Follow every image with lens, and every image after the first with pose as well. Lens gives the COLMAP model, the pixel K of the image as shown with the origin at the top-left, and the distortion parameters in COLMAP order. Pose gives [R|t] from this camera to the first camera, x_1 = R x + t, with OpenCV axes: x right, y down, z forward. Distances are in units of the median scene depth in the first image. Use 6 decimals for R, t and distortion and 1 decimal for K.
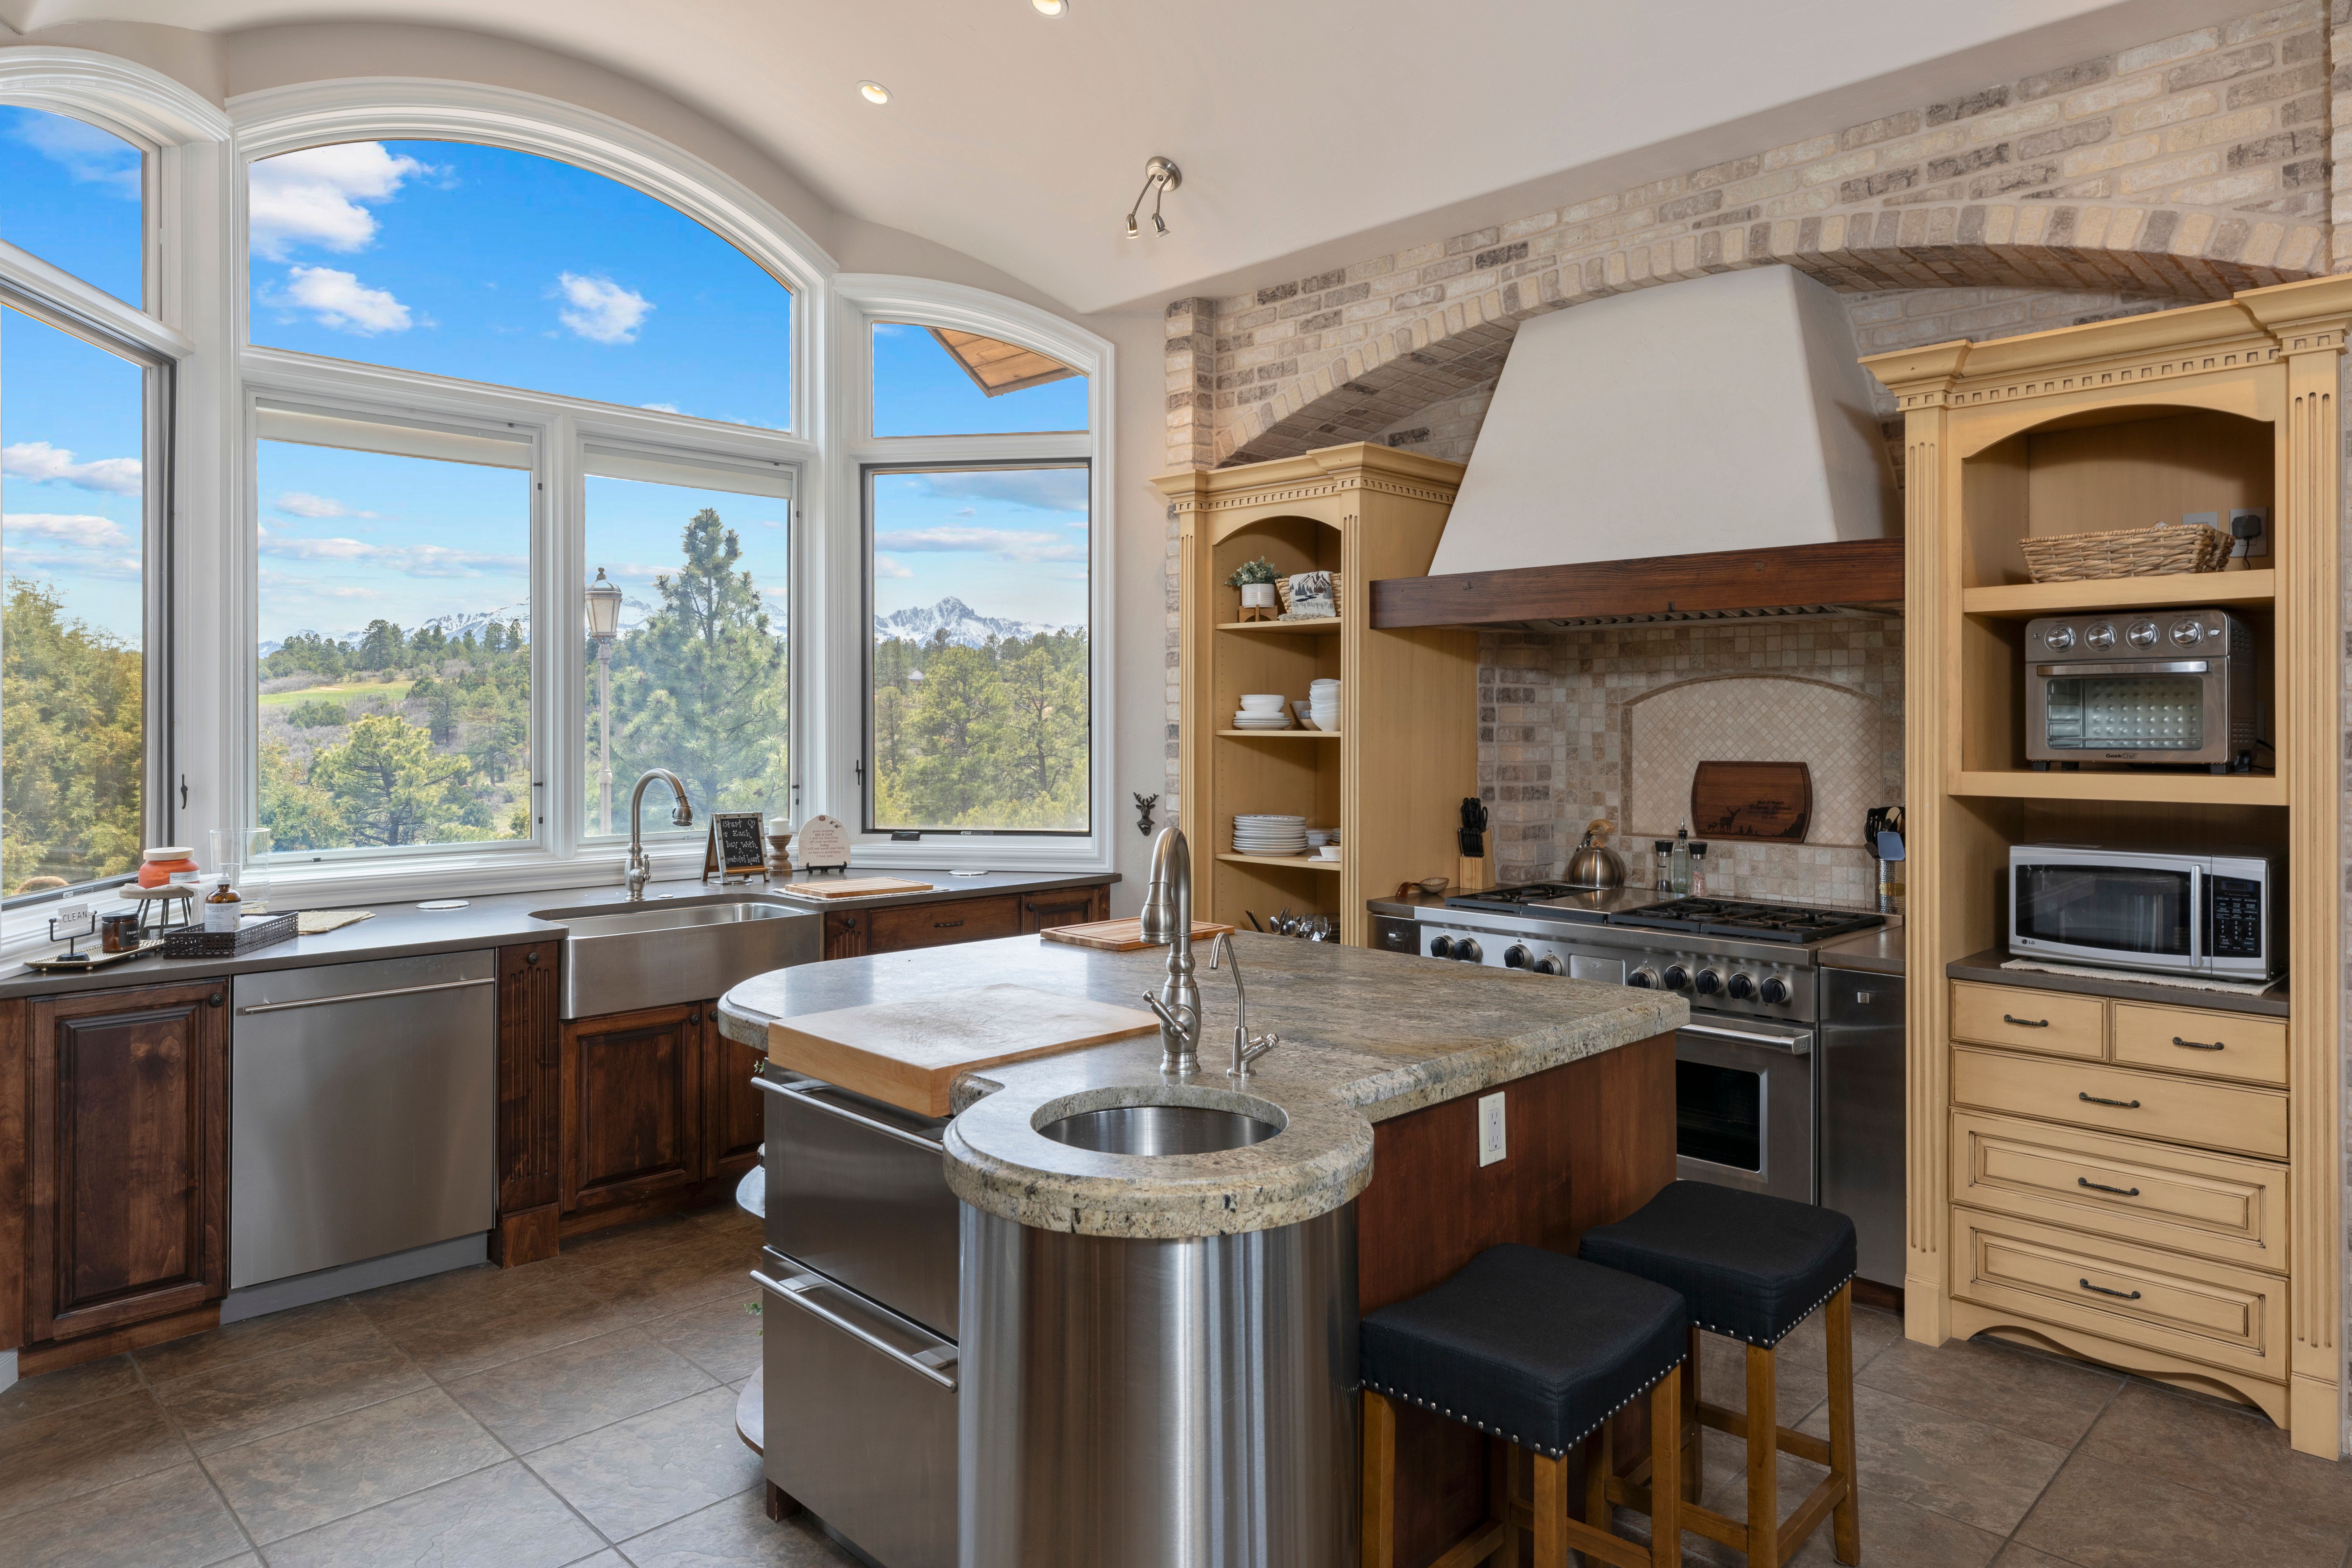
lens RADIAL K [[1426.5, 0, 1258.4], [0, 1426.5, 719.3], [0, 0, 1]] dist [0.015013, 0.000983]
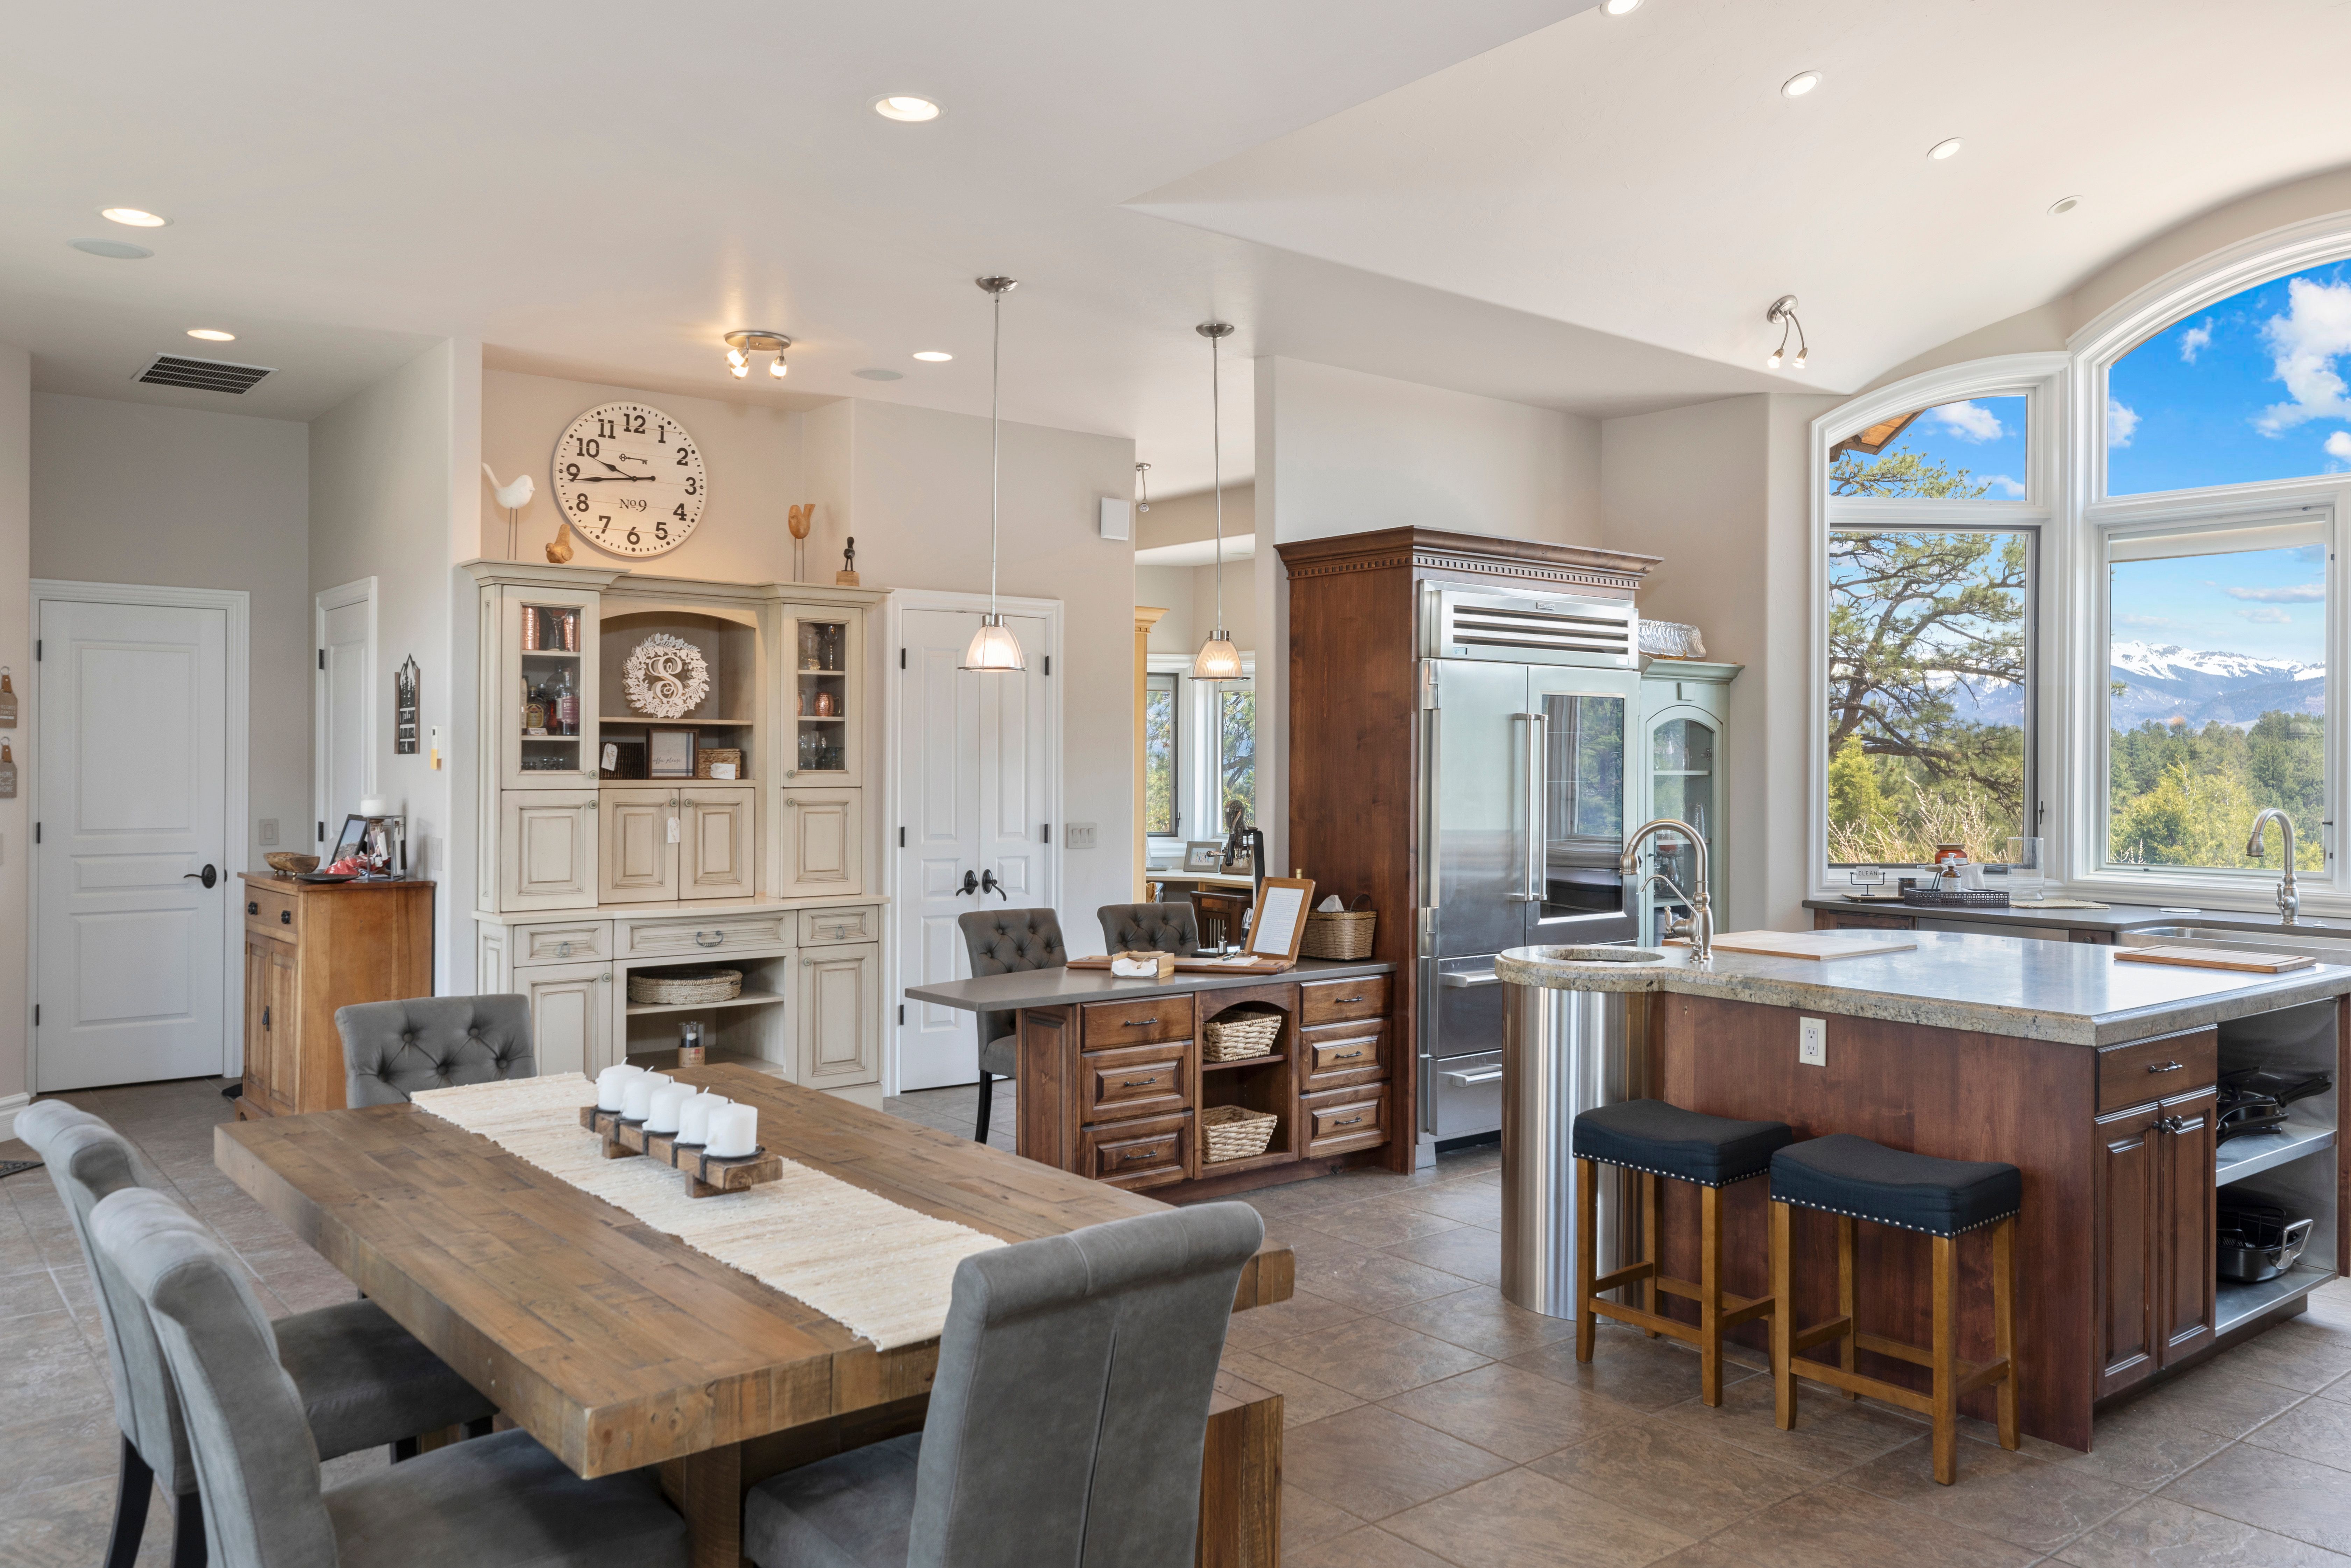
lens RADIAL K [[1757.5, 0, 1175.5], [0, 1757.5, 769.1], [0, 0, 1]] dist [-0.007883, -0.002993]
pose [[-0.130076, 0.000934, -0.991504, 0.902150], [-0.003159, 0.999994, 0.001357, 0.004001], [0.991499, 0.003308, -0.130072, 0.261861]]
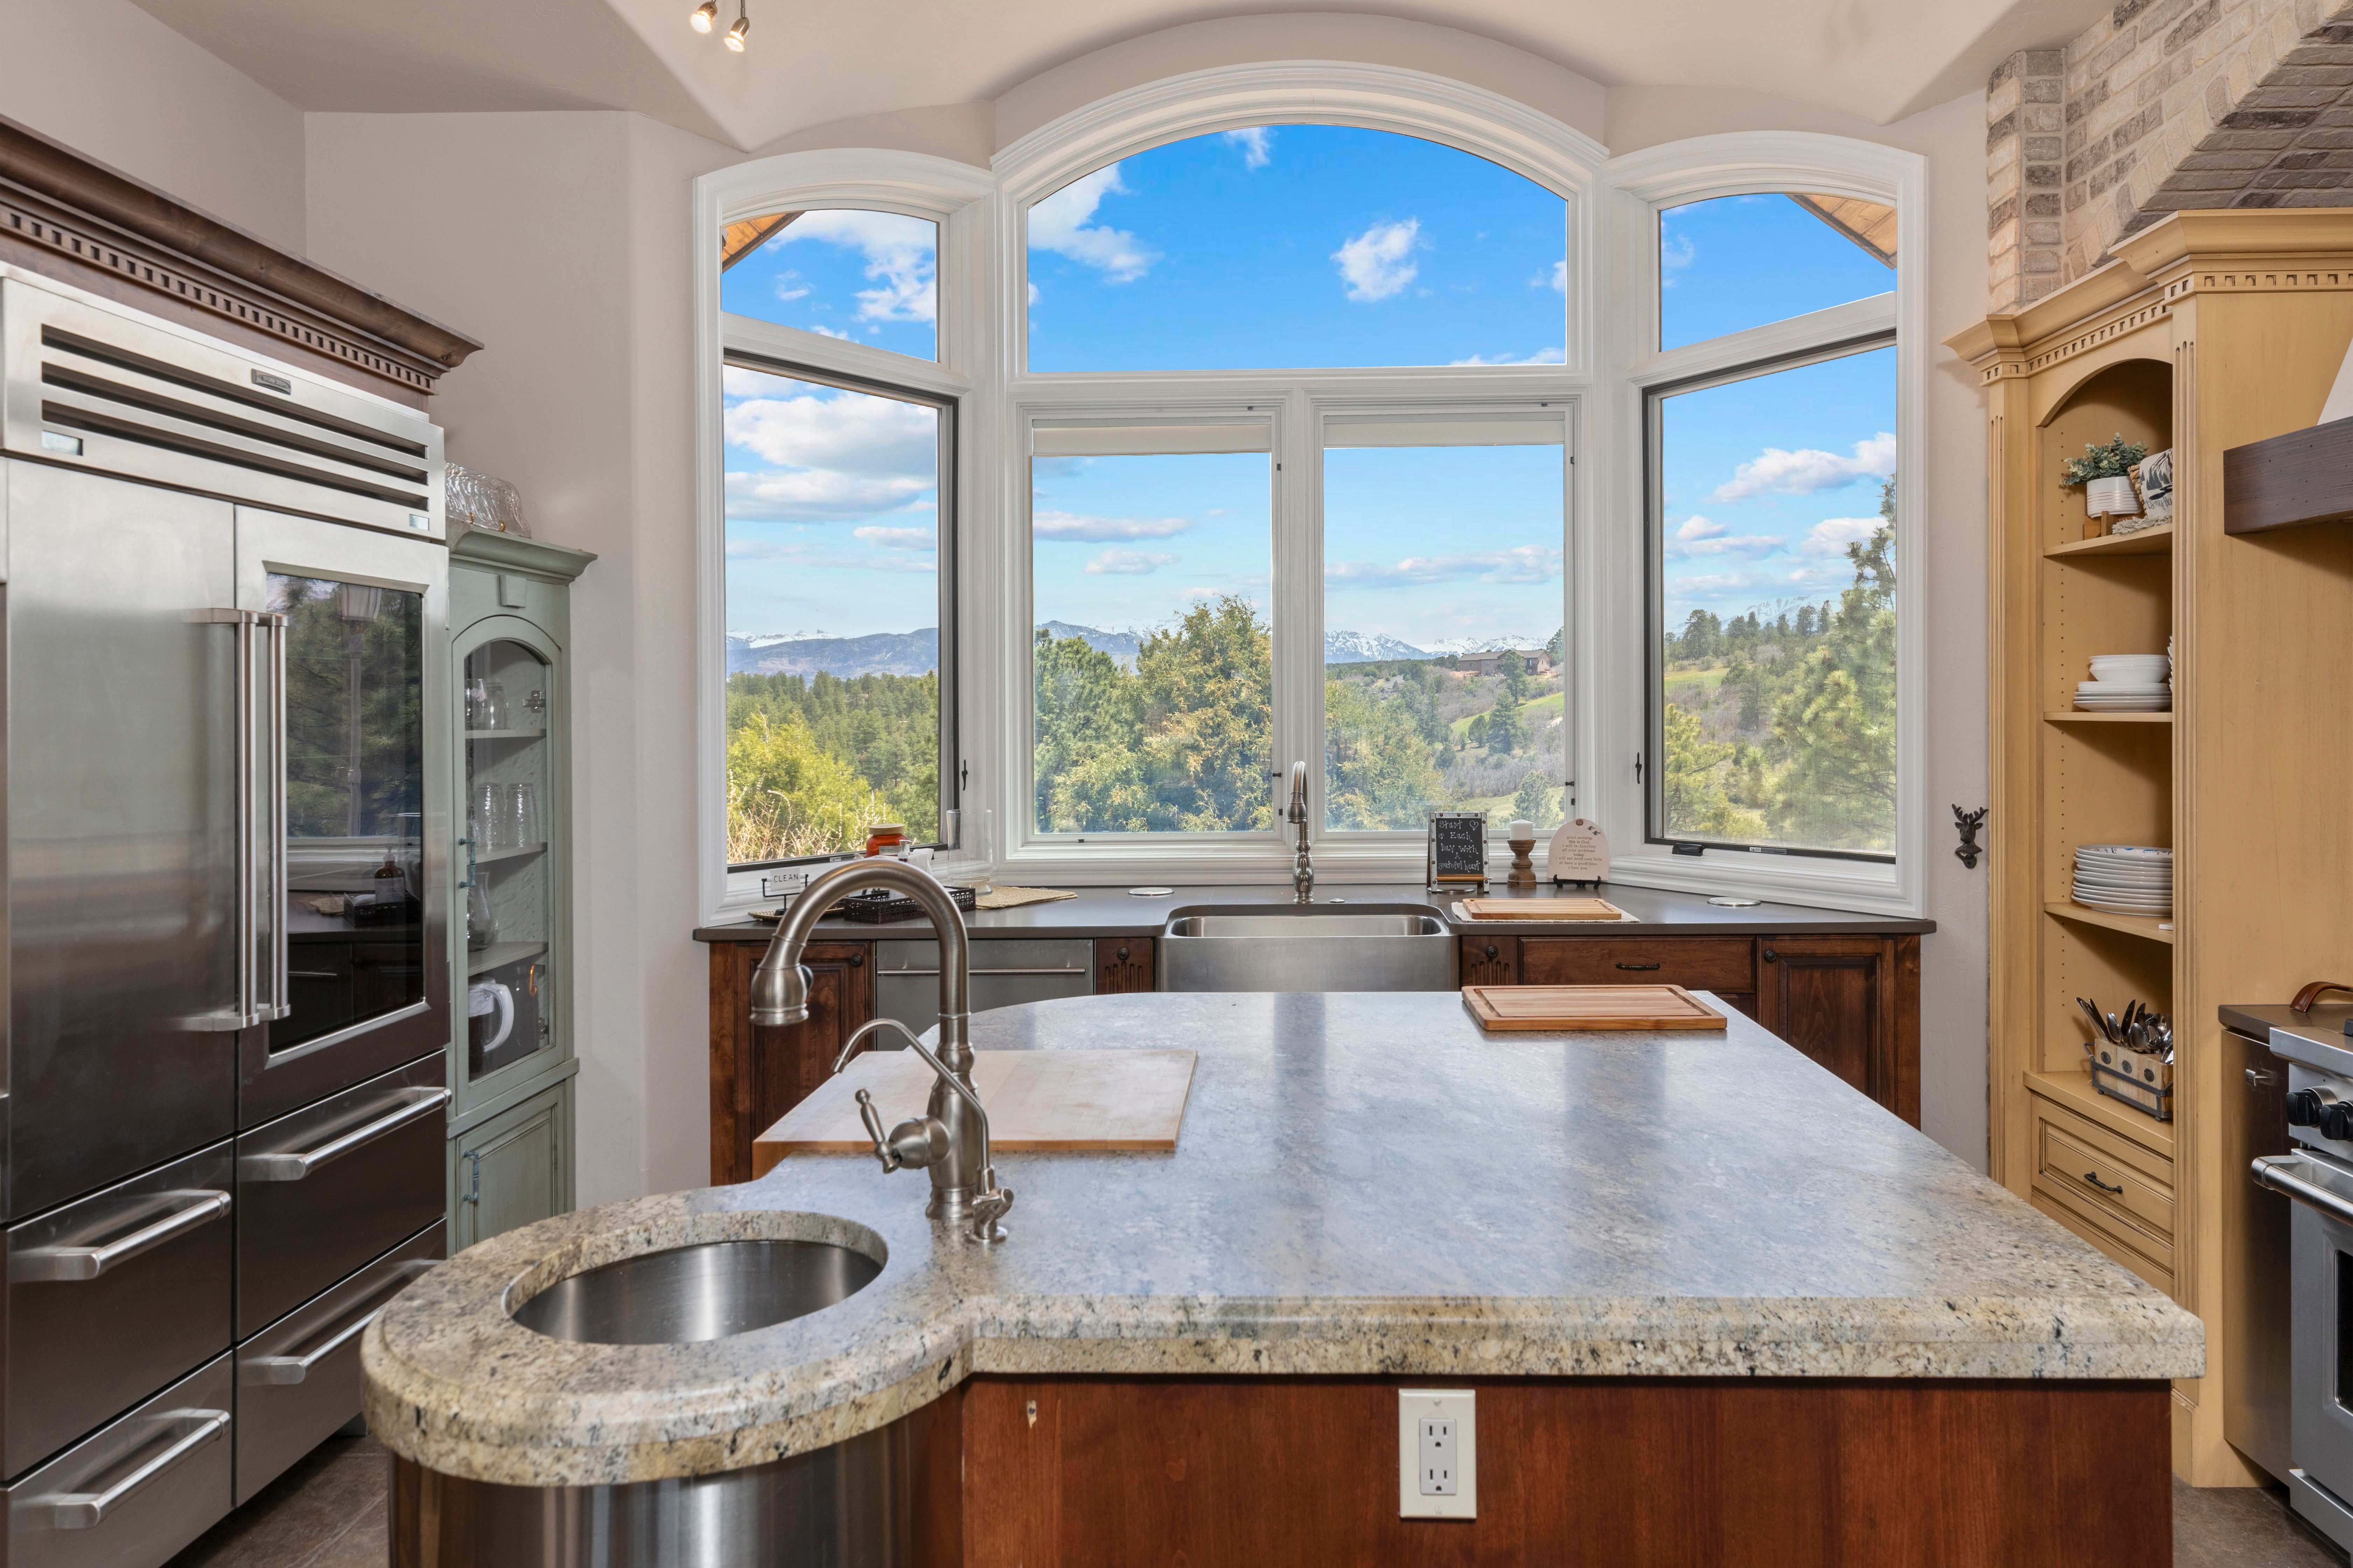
lens RADIAL K [[1575.6, 0, 1241.6], [0, 1575.6, 717.9], [0, 0, 1]] dist [0.006114, 0.003431]
pose [[0.673230, -0.007040, -0.739400, 0.247760], [0.013939, 0.999898, 0.003172, 0.002823], [0.739302, -0.012442, 0.673259, 0.244367]]
